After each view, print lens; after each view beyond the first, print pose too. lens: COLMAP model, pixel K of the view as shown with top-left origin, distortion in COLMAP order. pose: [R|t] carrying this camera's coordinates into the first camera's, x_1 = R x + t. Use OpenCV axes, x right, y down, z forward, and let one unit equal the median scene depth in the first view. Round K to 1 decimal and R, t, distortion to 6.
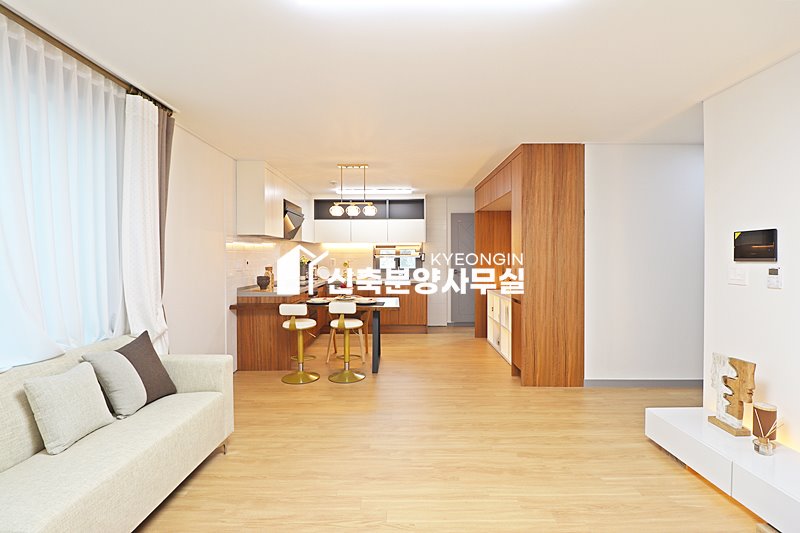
lens RADIAL K [[370.5, 0, 396.4], [0, 370.5, 258.3], [0, 0, 1]] dist [-0.003064, -0.010537]
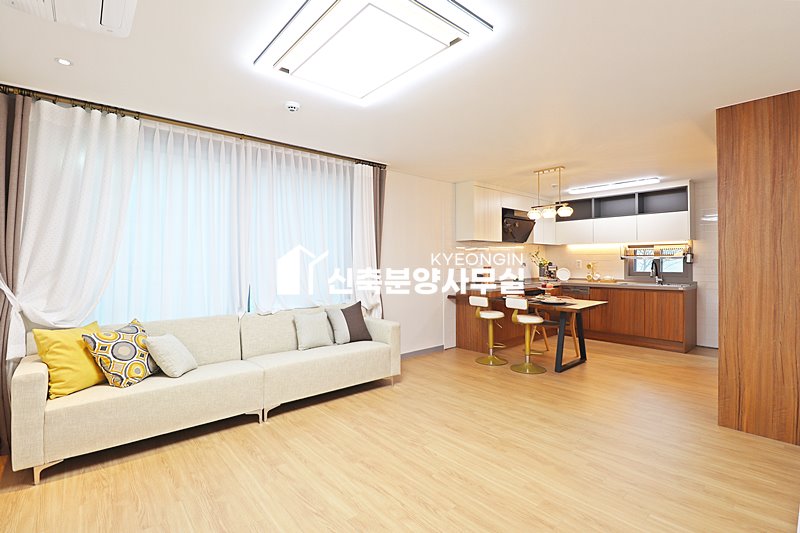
lens RADIAL K [[370.5, 0, 400.2], [0, 370.5, 260.7], [0, 0, 1]] dist [-0.003064, -0.010537]
pose [[0.661414, -0.000609, -0.750021, 0.473694], [-0.000885, 0.999998, -0.001592, 0.007415], [0.750021, 0.001717, 0.661412, 0.004236]]
